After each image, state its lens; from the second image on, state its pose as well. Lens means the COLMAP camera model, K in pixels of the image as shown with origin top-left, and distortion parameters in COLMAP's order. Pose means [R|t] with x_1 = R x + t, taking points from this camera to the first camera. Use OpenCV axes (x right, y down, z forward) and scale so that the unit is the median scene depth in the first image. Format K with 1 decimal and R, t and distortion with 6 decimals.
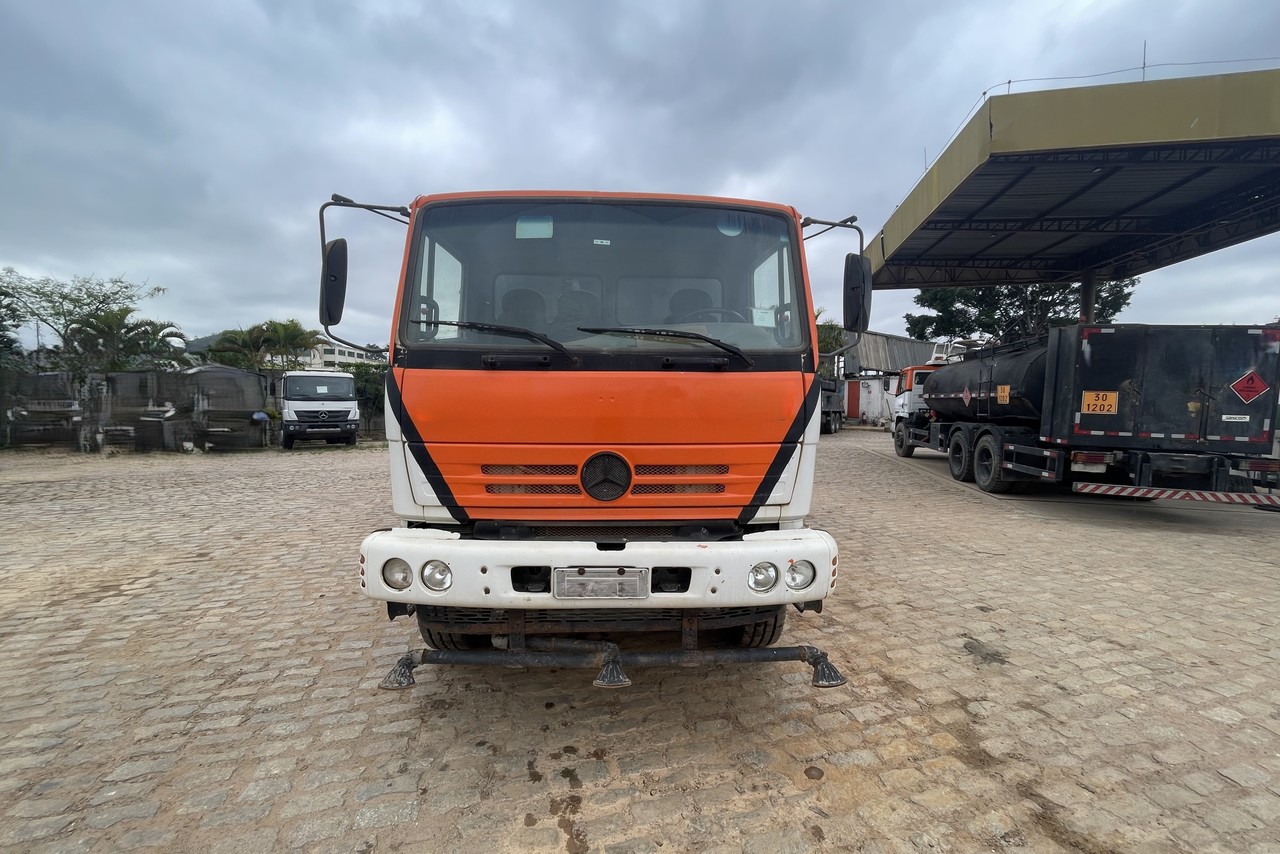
lens RADIAL K [[517.6, 0, 623.8], [0, 517.6, 430.8], [0, 0, 1]] dist [0.010758, -0.007005]
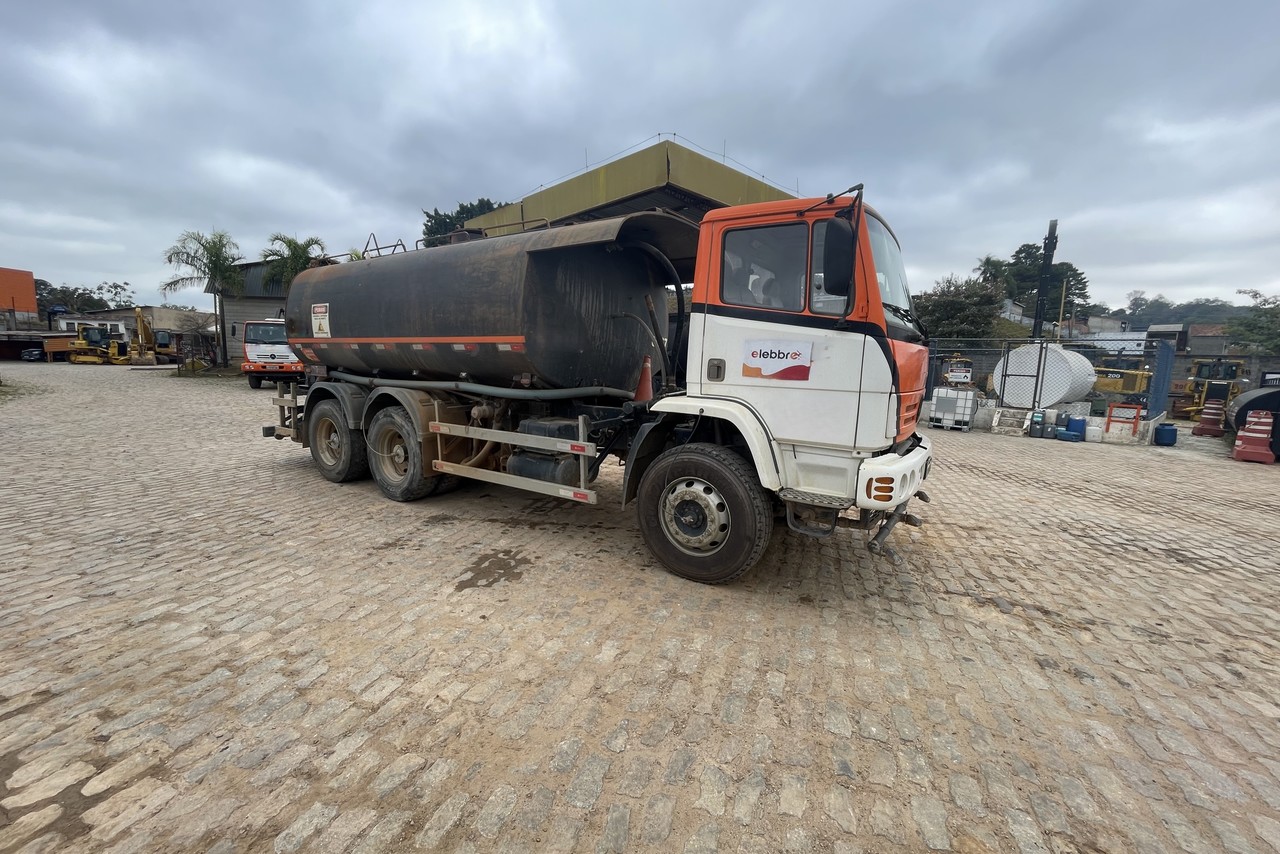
lens RADIAL K [[519.8, 0, 640.0], [0, 519.8, 427.0], [0, 0, 1]] dist [0.009359, -0.007635]
pose [[0.577264, -0.096559, 0.810828, -1.046127], [0.021996, 0.994462, 0.102767, -0.028178], [-0.816261, -0.041489, 0.576191, 0.396765]]
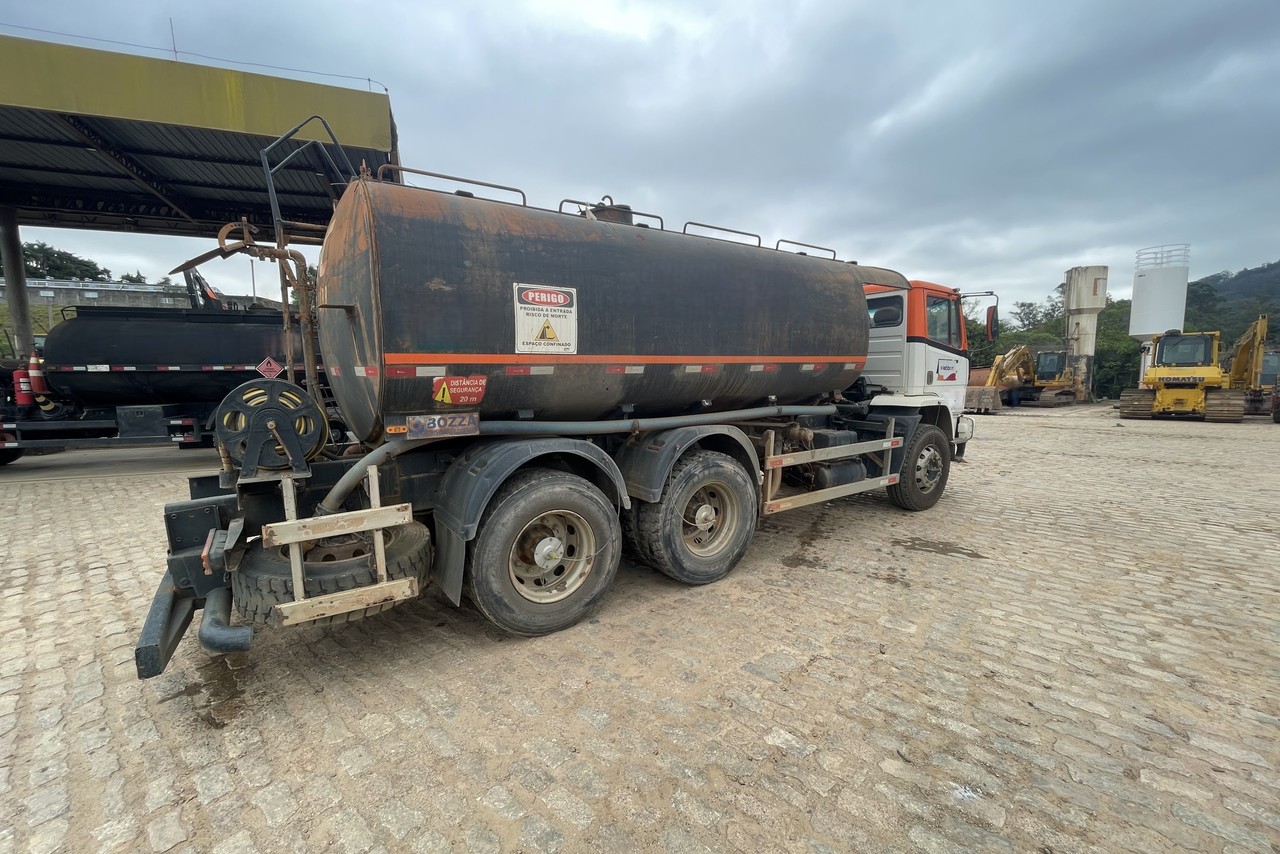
lens RADIAL K [[517.6, 0, 623.8], [0, 517.6, 430.8], [0, 0, 1]] dist [0.010758, -0.007005]
pose [[-0.534315, -0.096630, 0.839744, -1.029685], [0.051962, 0.987811, 0.146731, -0.140289], [-0.843687, 0.122035, -0.522781, 2.266185]]
